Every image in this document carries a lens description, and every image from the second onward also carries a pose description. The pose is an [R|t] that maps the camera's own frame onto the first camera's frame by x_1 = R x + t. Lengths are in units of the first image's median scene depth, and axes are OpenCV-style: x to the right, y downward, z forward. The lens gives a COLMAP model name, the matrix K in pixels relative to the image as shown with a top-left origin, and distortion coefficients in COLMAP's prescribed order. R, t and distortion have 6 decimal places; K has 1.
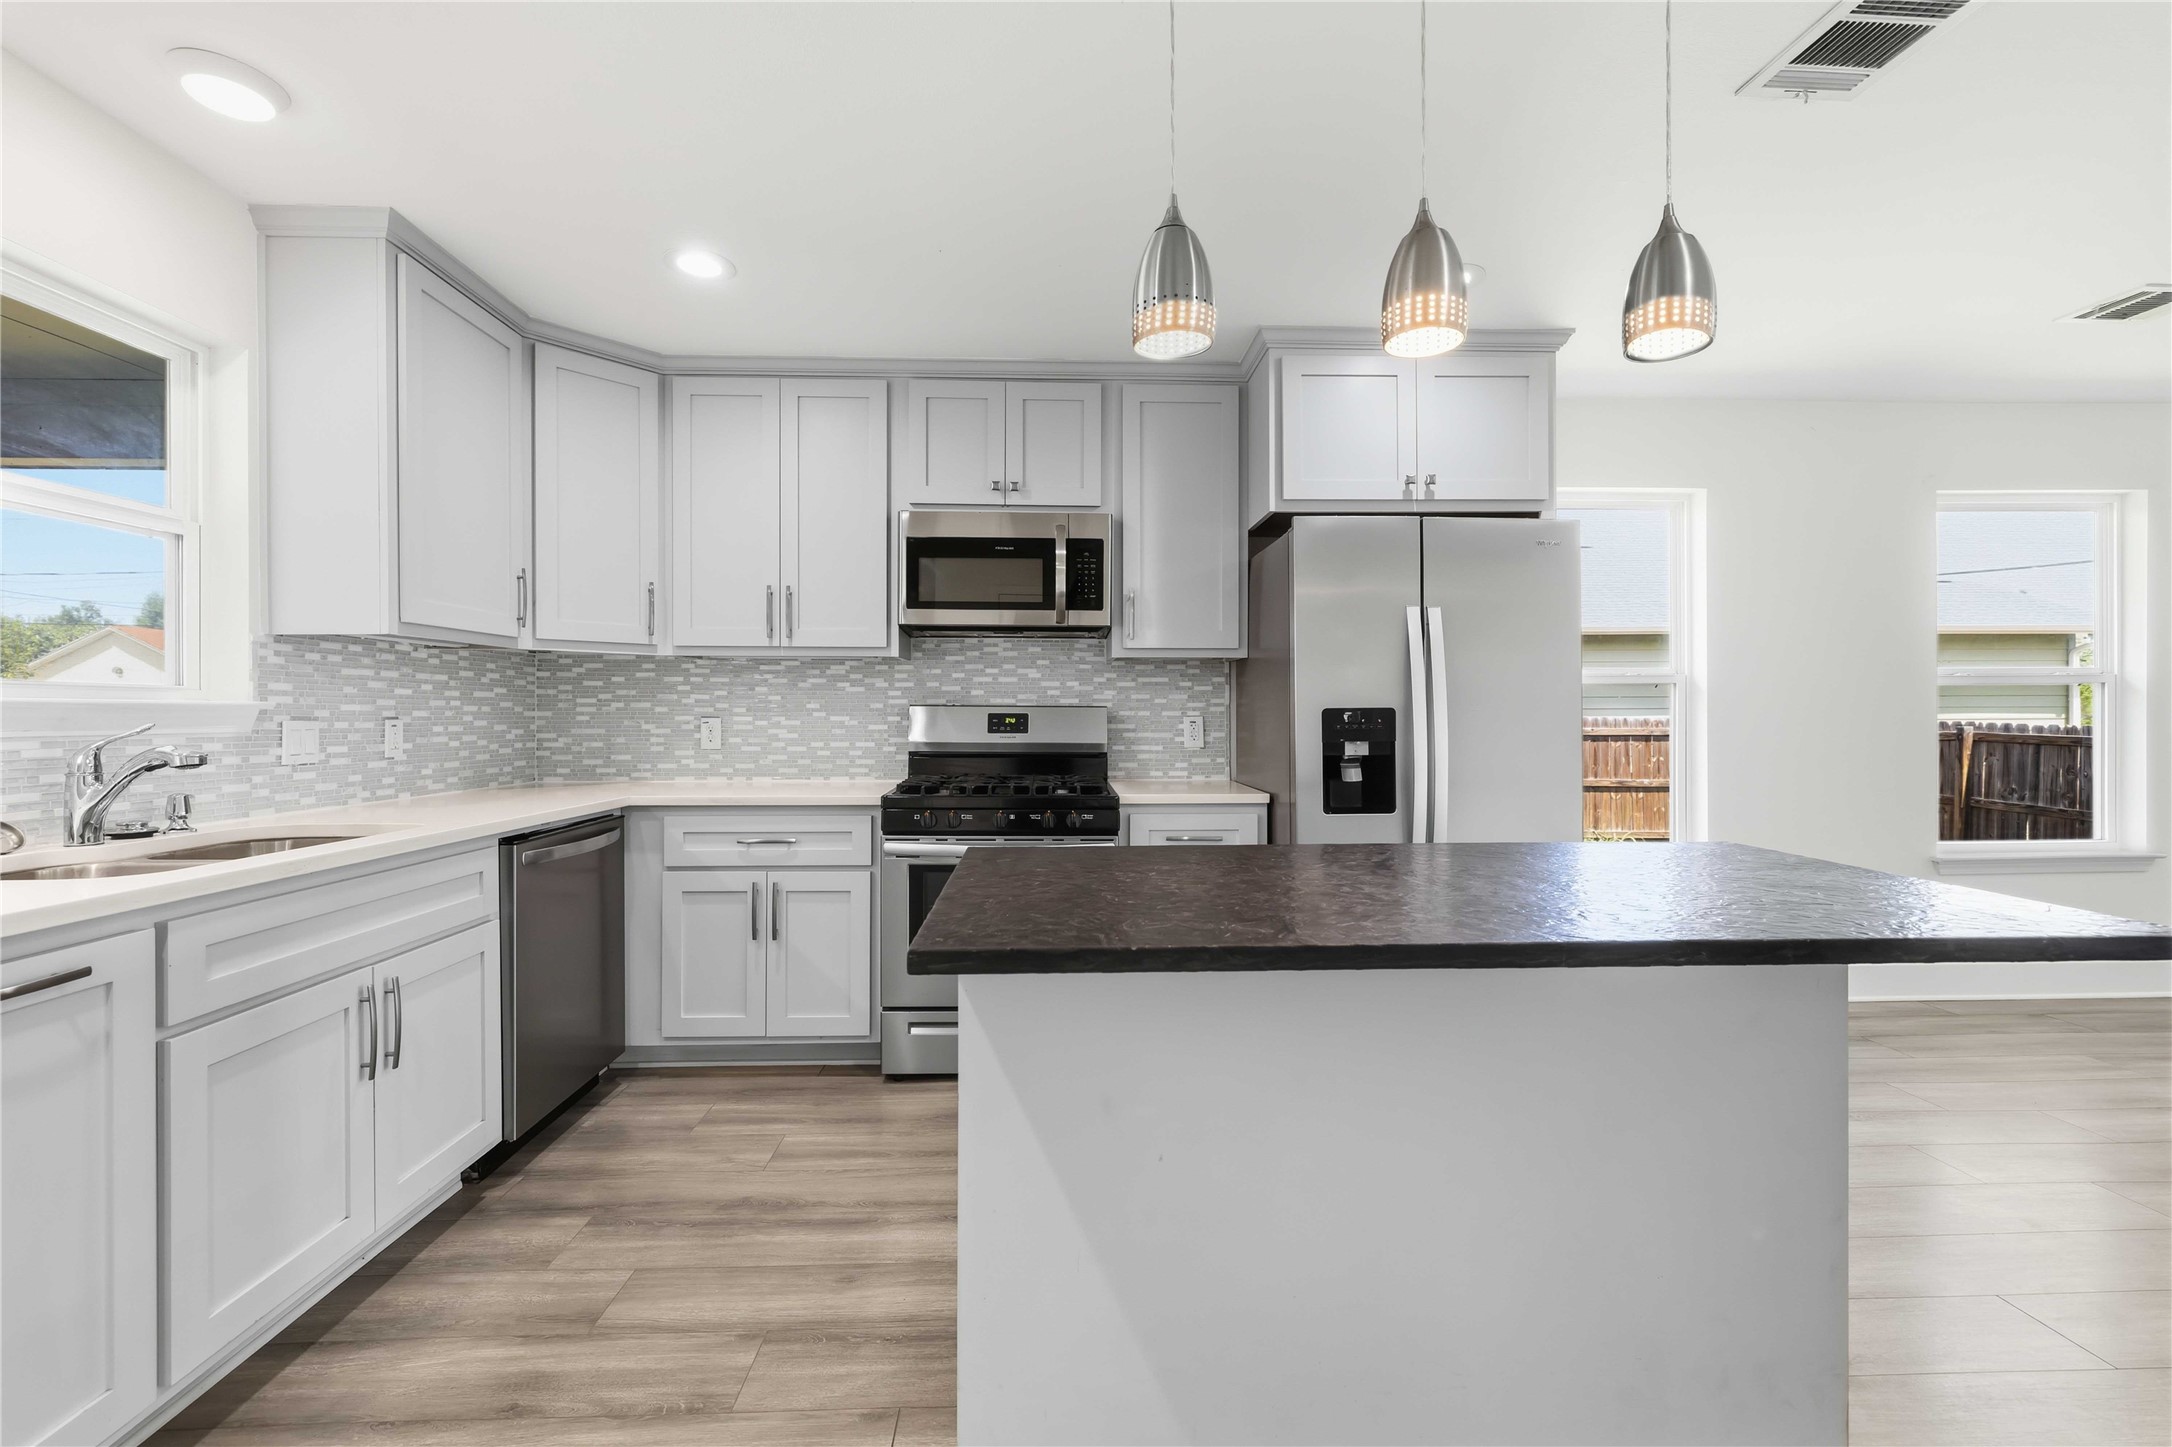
lens RADIAL K [[914.7, 0, 1072.1], [0, 914.7, 713.4], [0, 0, 1]] dist [-0.002163, 0.001192]
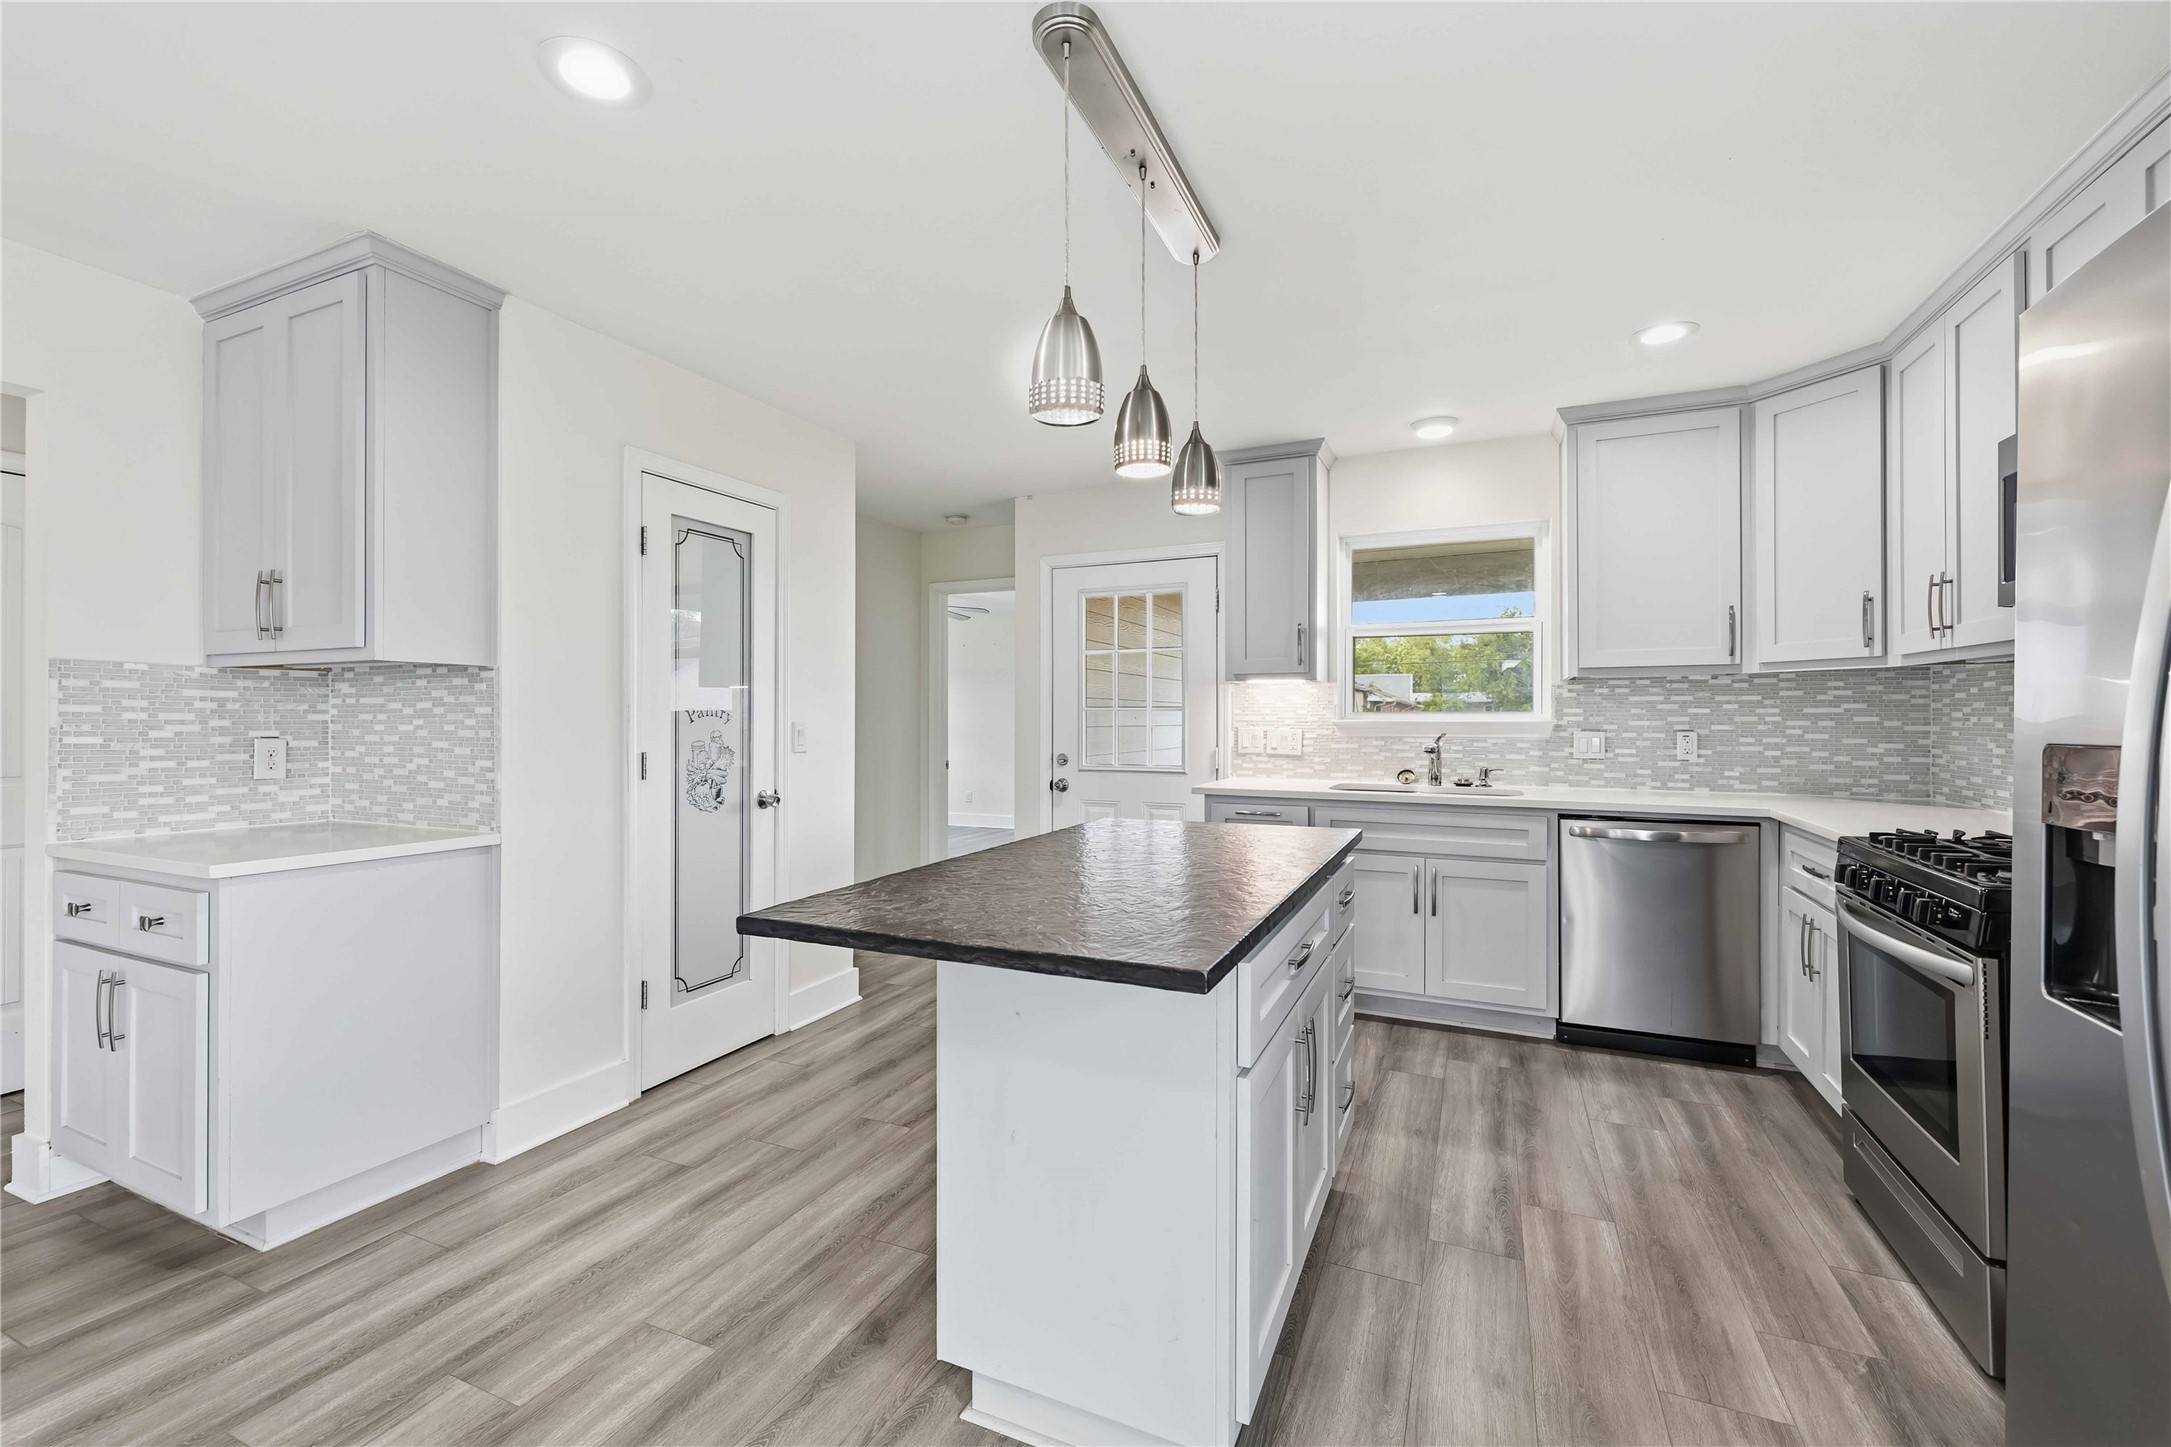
lens RADIAL K [[914.3, 0, 1069.4], [0, 914.3, 717.8], [0, 0, 1]] dist [-0.002163, 0.001192]
pose [[-0.448522, 0.003075, -0.893766, 0.790798], [0.001920, 0.999995, 0.002478, -0.017229], [0.893770, -0.000604, -0.448526, 0.721859]]
